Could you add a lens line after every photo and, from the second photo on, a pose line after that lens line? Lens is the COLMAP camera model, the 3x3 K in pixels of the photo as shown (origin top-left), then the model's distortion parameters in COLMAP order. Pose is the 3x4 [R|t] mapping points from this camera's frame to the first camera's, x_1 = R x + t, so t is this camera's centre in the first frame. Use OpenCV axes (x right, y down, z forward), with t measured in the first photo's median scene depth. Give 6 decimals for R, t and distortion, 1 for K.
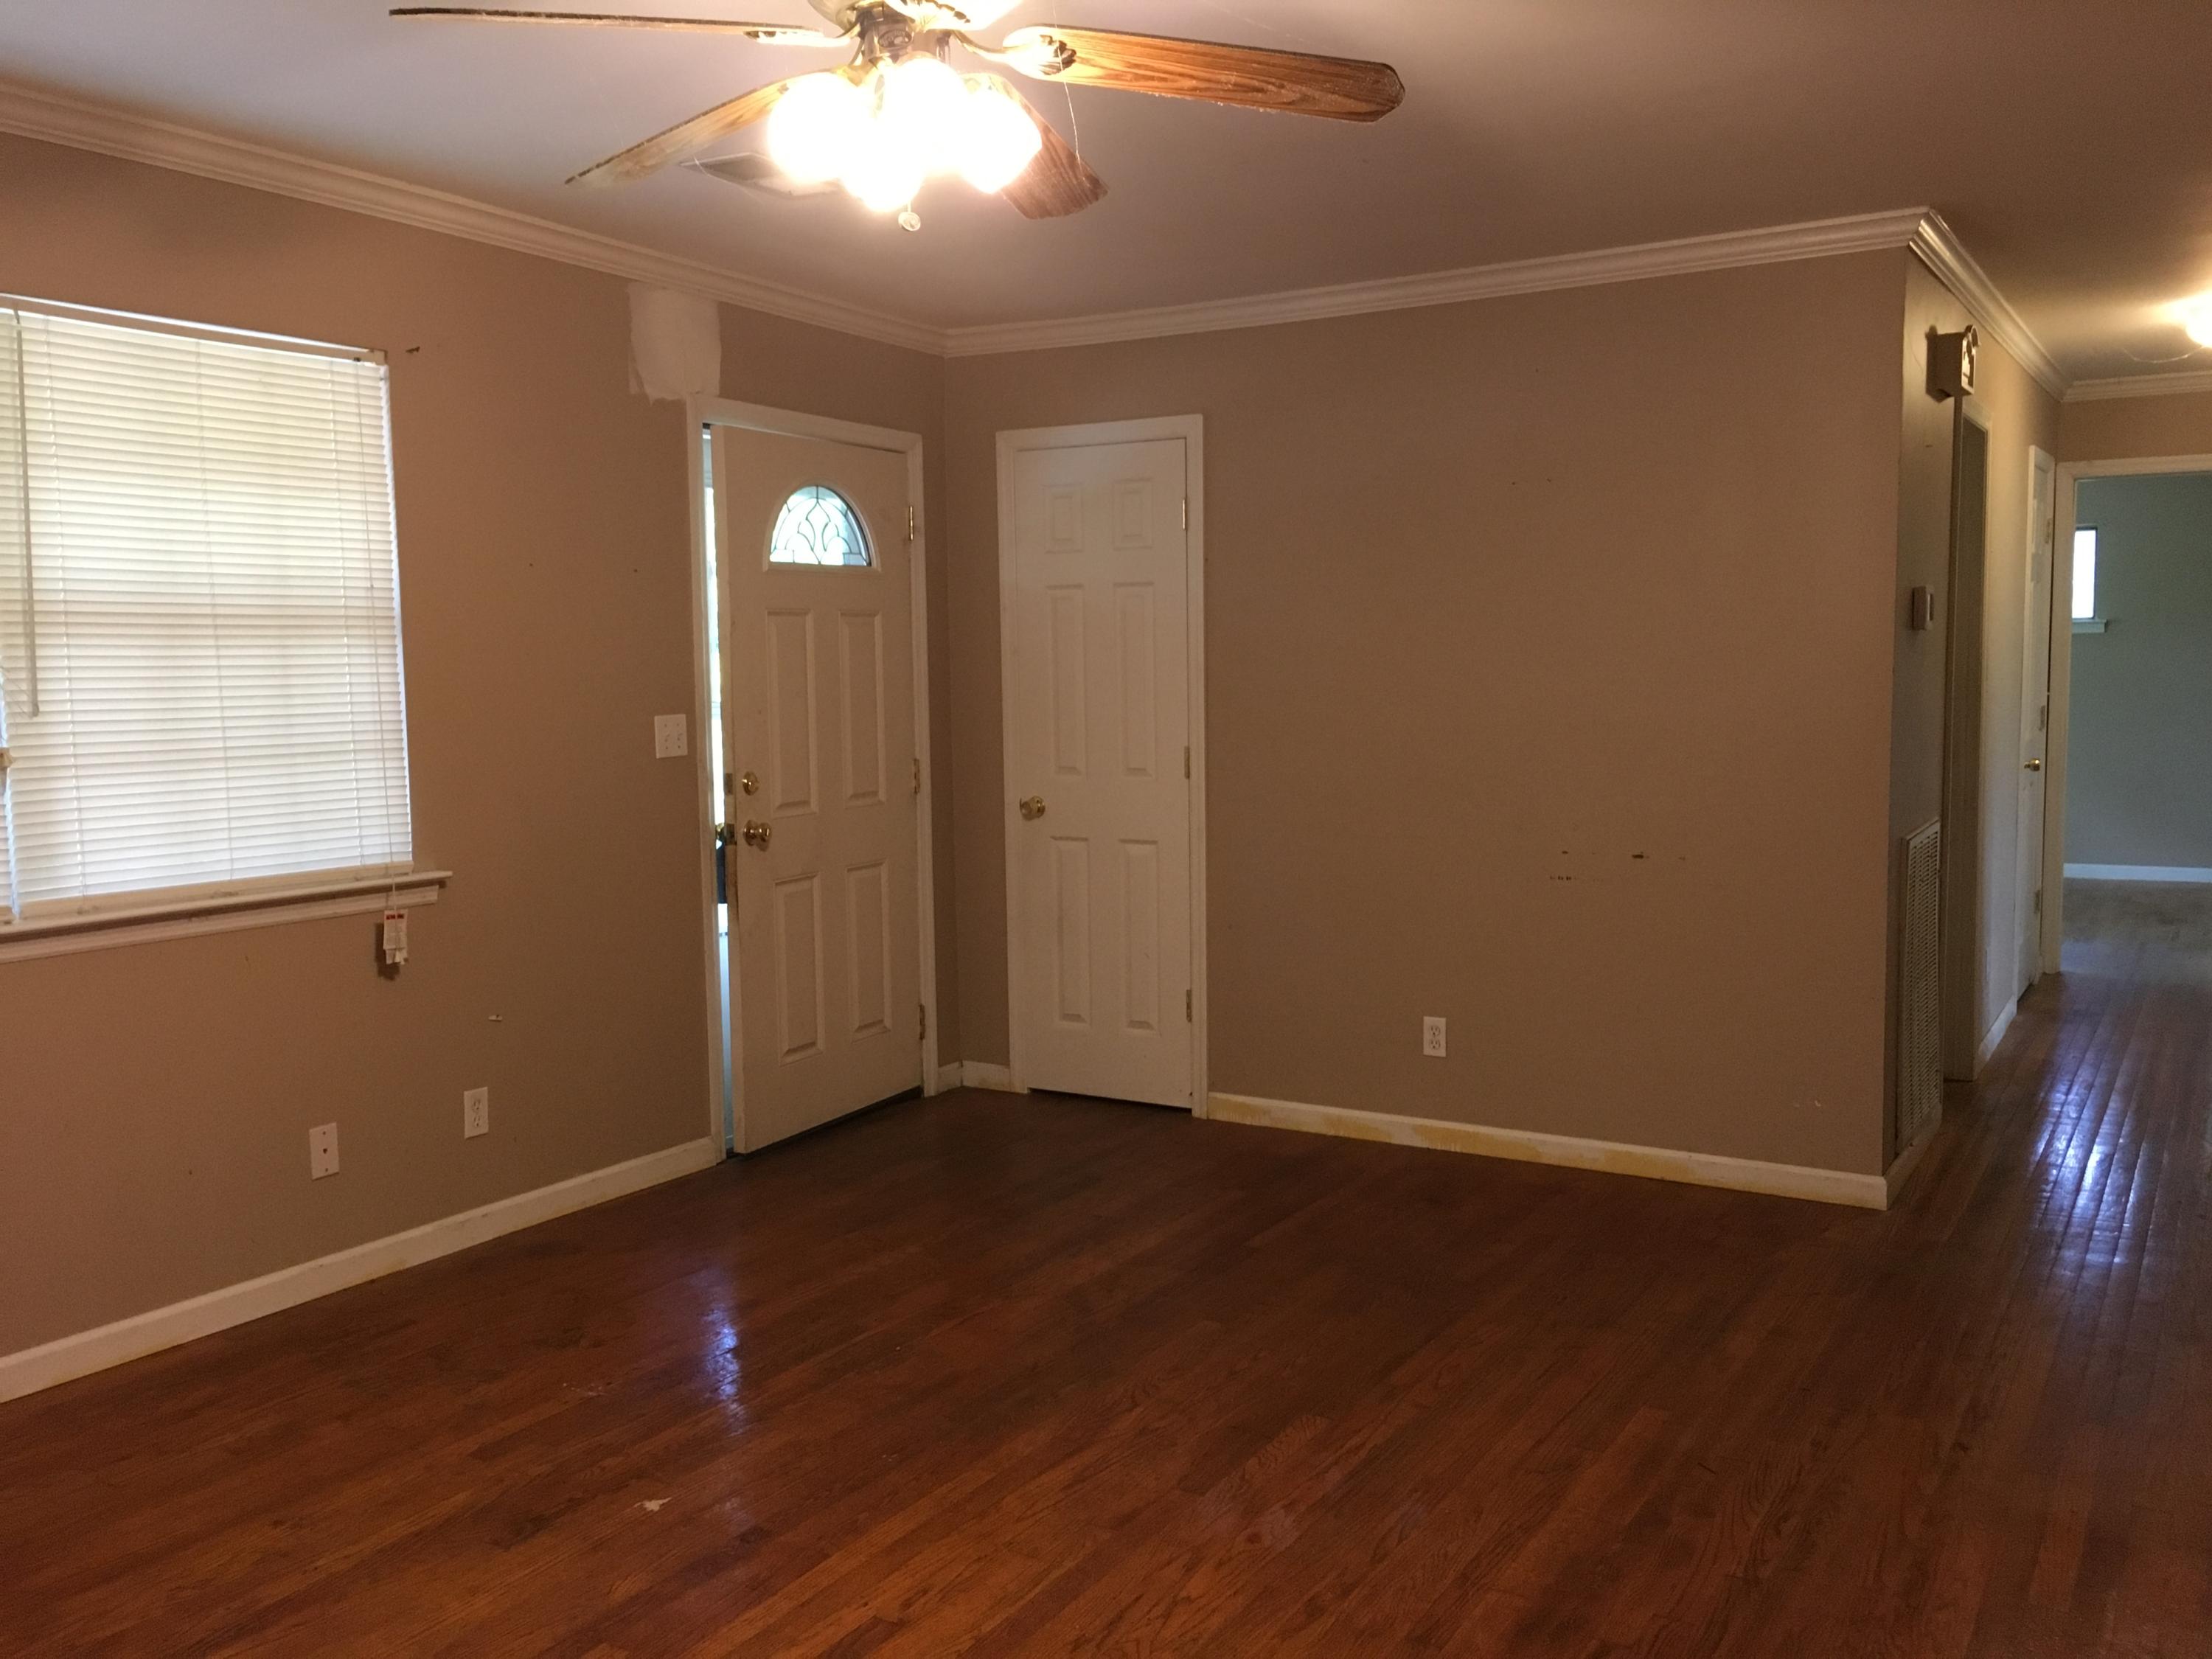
lens RADIAL K [[1908.4, 0, 1097.2], [0, 1908.4, 825.5], [0, 0, 1]] dist [0.084074, -0.114522]
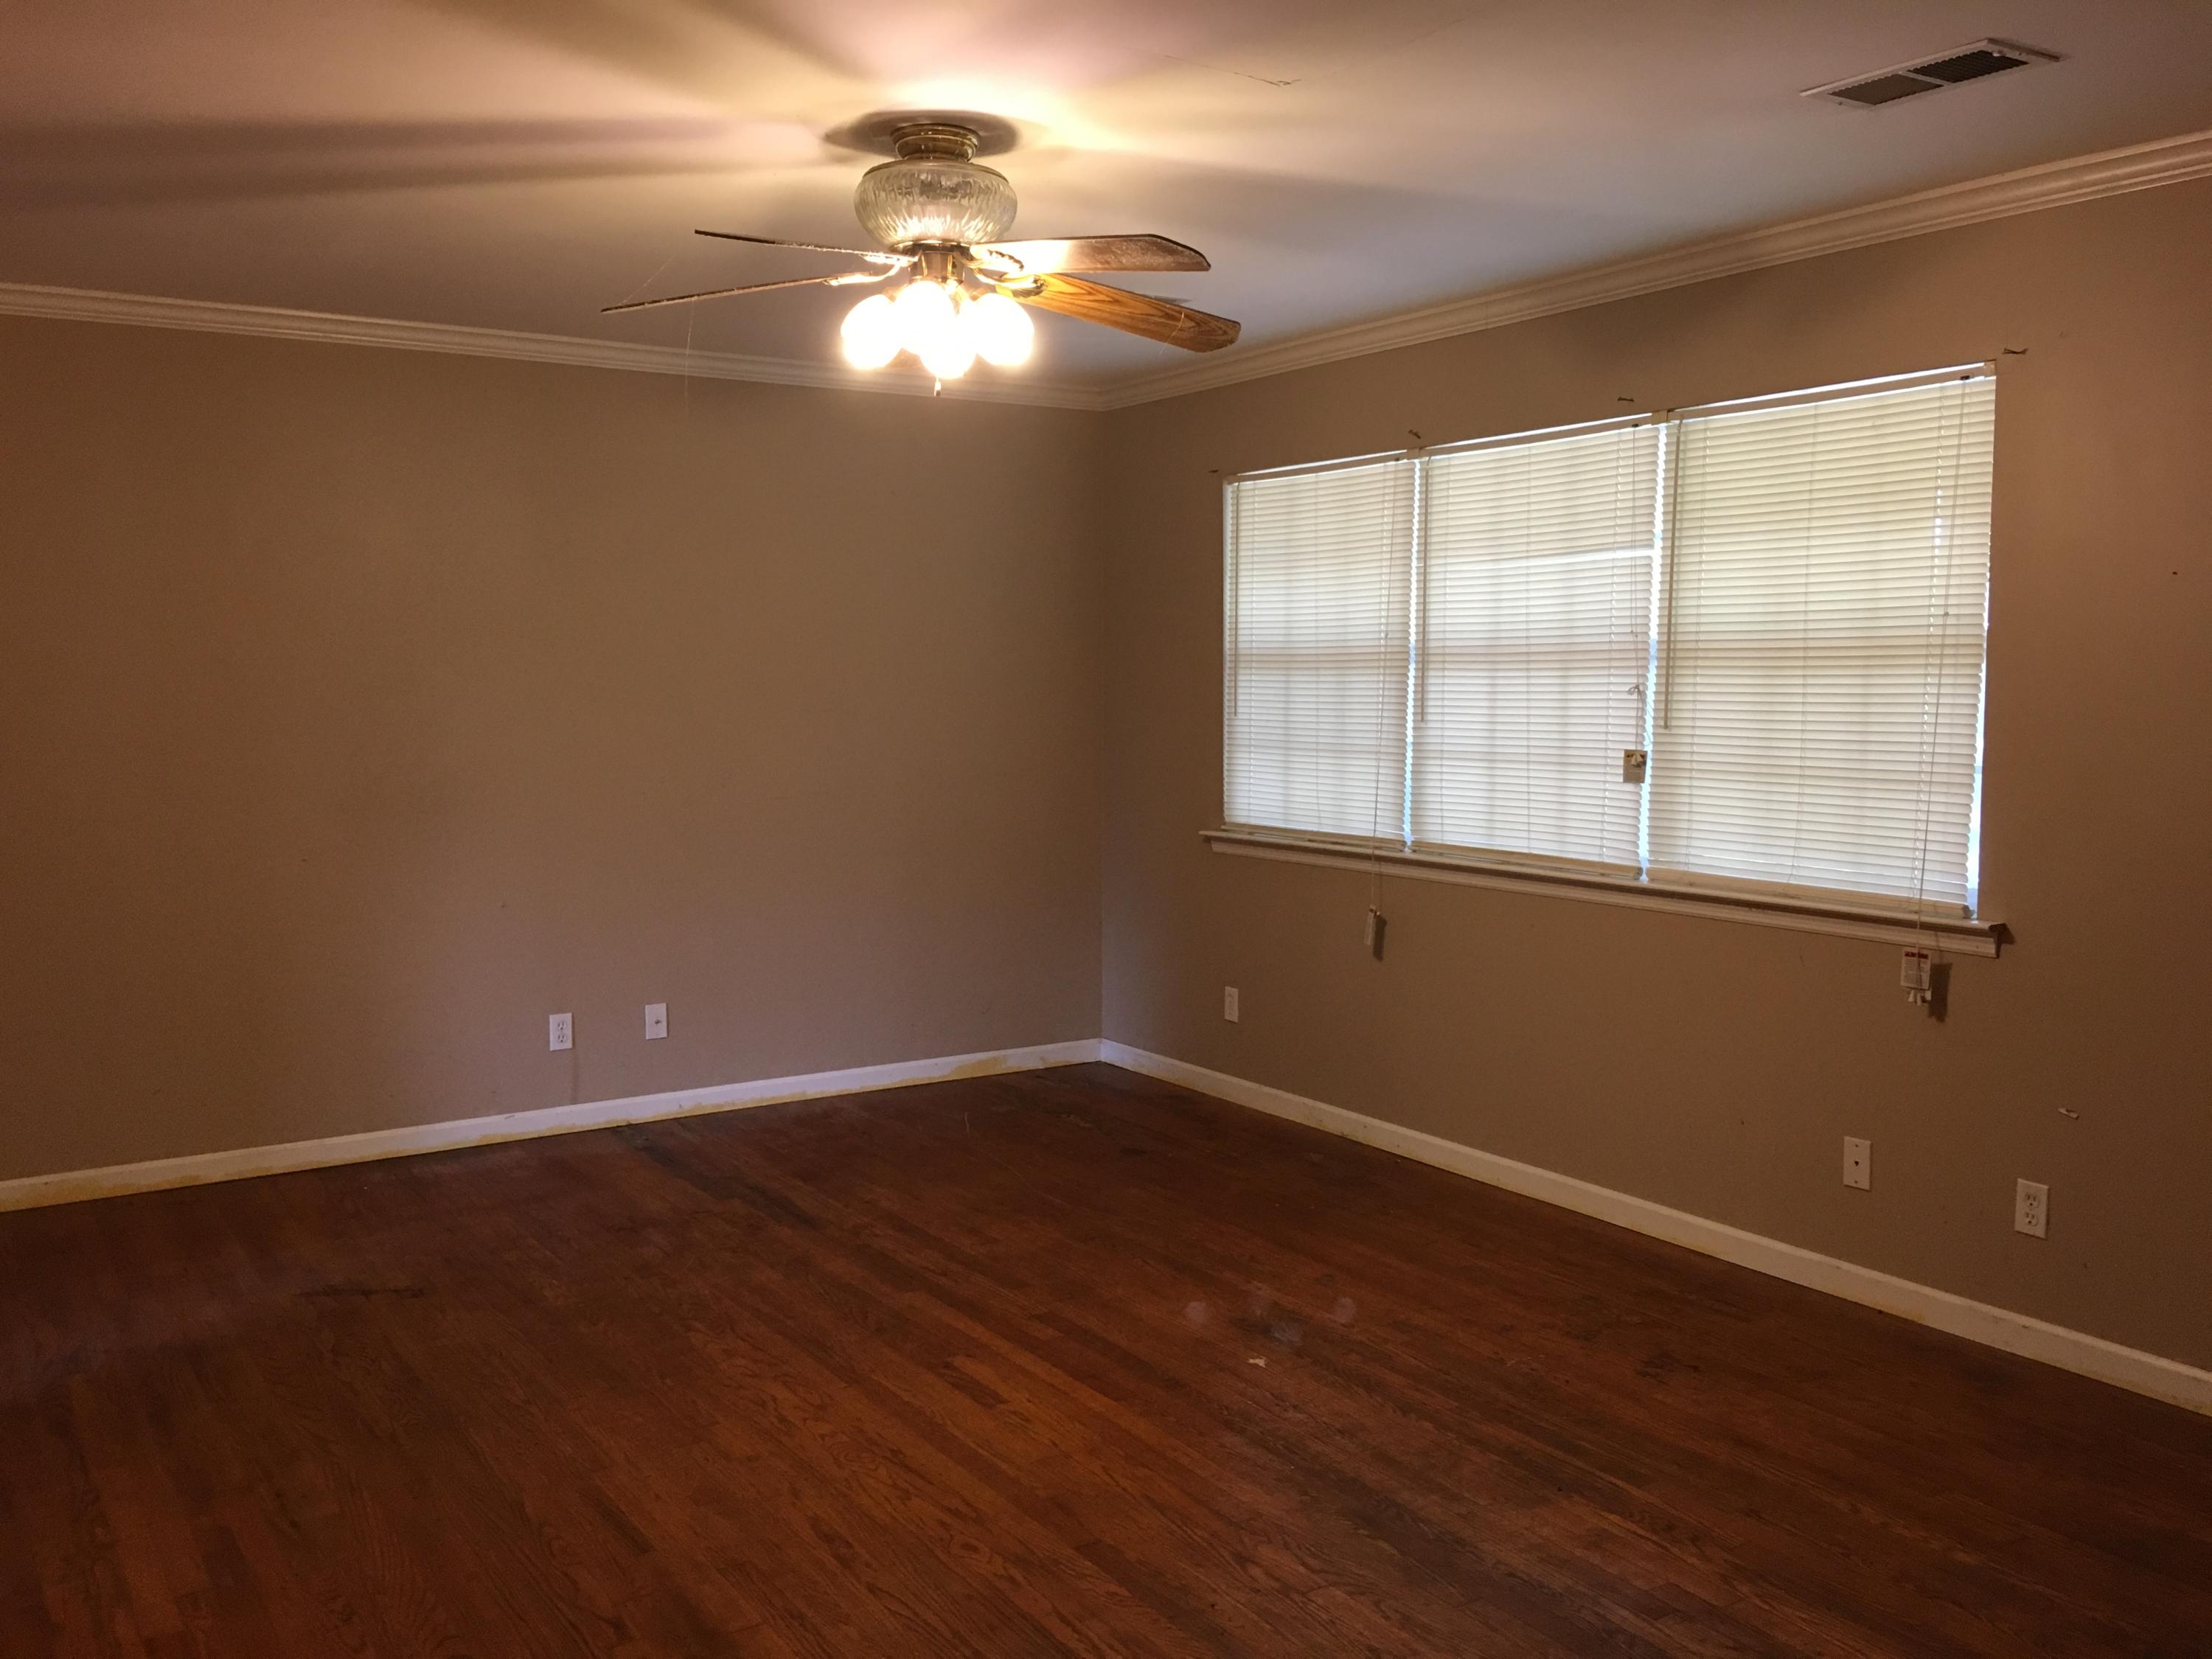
lens RADIAL K [[1908.4, 0, 1103.9], [0, 1908.4, 829.6], [0, 0, 1]] dist [0.084074, -0.114522]
pose [[-0.431025, 0.085283, -0.898301, 0.768749], [-0.078723, 0.988174, 0.131588, -0.125721], [0.898900, 0.127435, -0.419214, 1.172516]]
